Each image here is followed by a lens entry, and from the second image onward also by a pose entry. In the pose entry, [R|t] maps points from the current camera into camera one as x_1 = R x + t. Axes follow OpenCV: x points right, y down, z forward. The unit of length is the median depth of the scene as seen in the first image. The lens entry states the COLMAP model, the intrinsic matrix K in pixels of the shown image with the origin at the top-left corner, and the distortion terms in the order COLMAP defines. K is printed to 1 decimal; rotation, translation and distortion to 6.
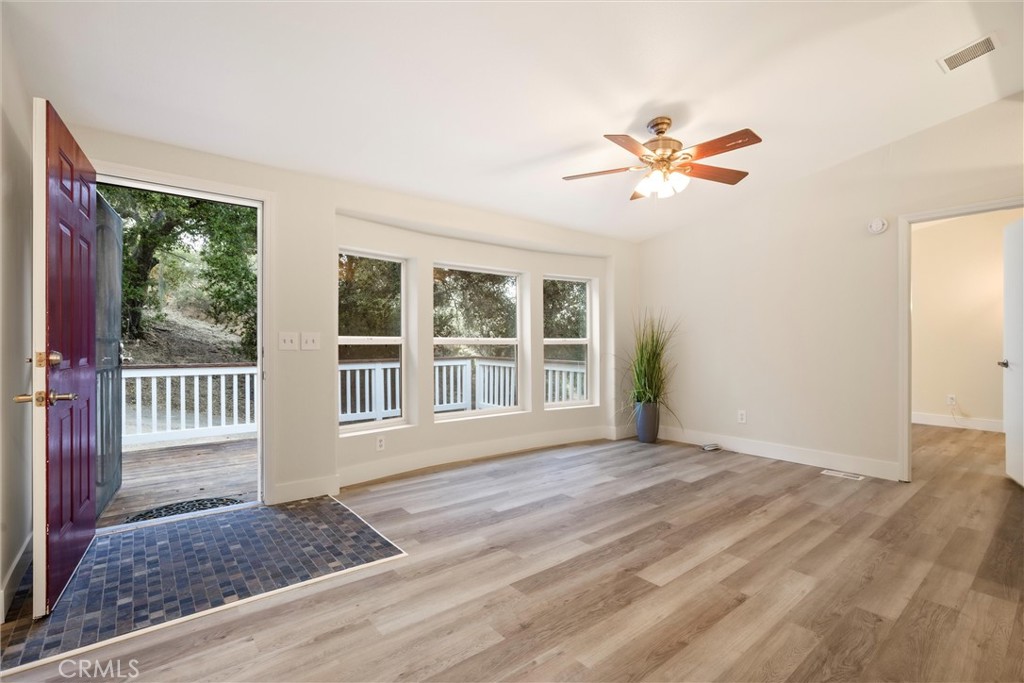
lens RADIAL K [[474.7, 0, 512.0], [0, 474.7, 341.5], [0, 0, 1]] dist [-0.039408, 0.000890]
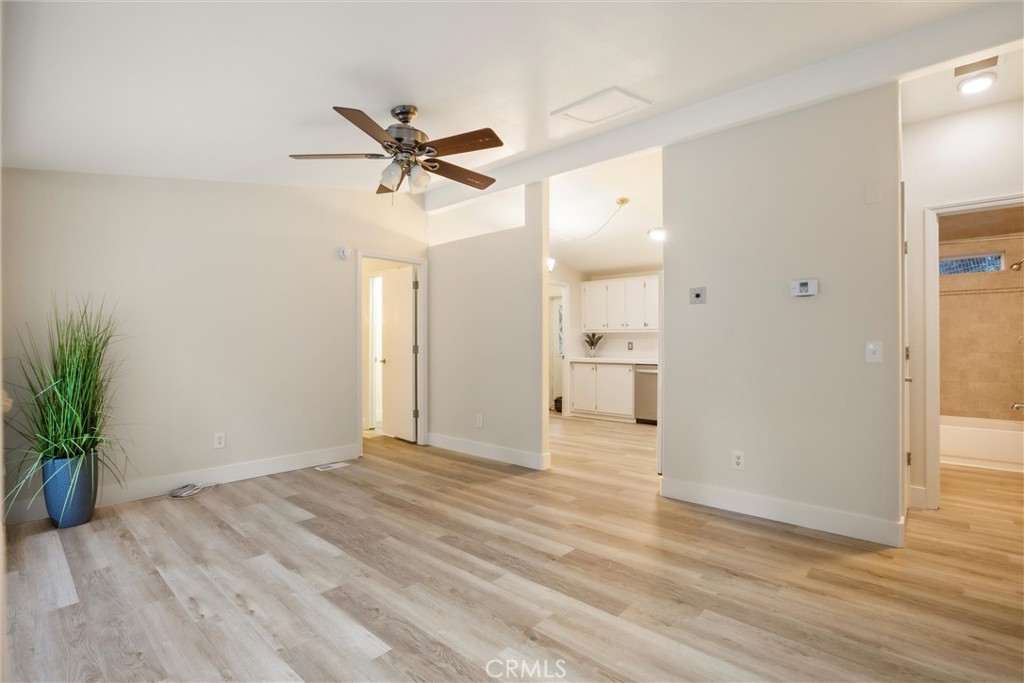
lens RADIAL K [[474.7, 0, 512.0], [0, 474.7, 341.5], [0, 0, 1]] dist [-0.039408, 0.000890]
pose [[-0.155717, 0.004750, 0.987790, -0.642642], [0.004240, 0.999982, -0.004140, -0.013228], [-0.987793, 0.003543, -0.155734, 0.983135]]
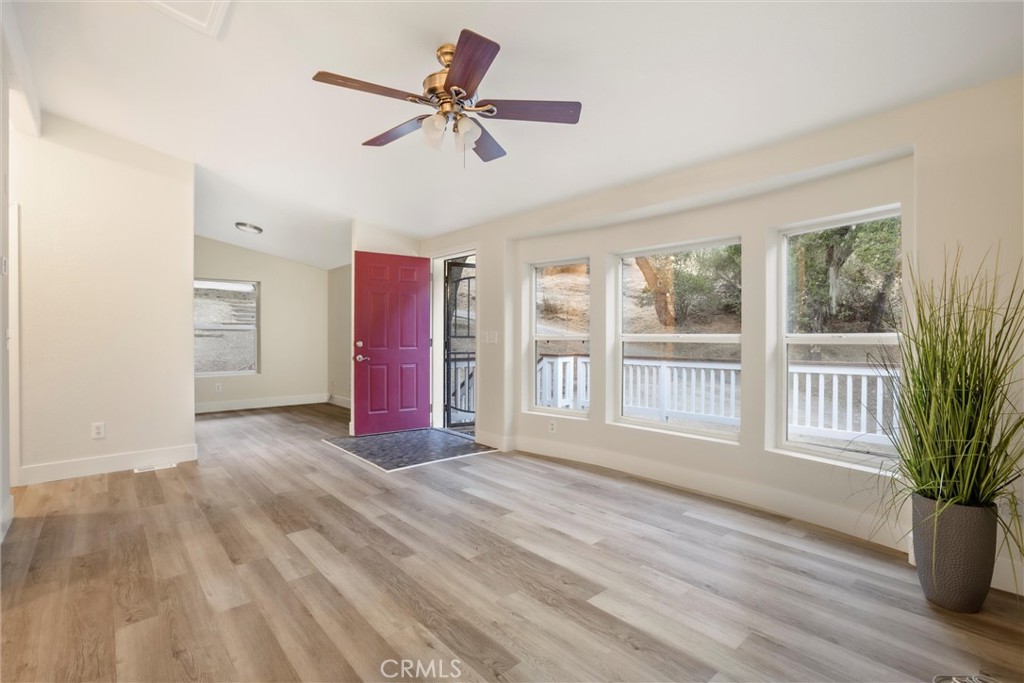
lens RADIAL K [[474.7, 0, 512.0], [0, 474.7, 341.5], [0, 0, 1]] dist [-0.039408, 0.000890]
pose [[0.040675, 0.006538, -0.999151, 1.139804], [-0.004677, 0.999969, 0.006352, 0.001920], [0.999161, 0.004414, 0.040704, 1.119587]]
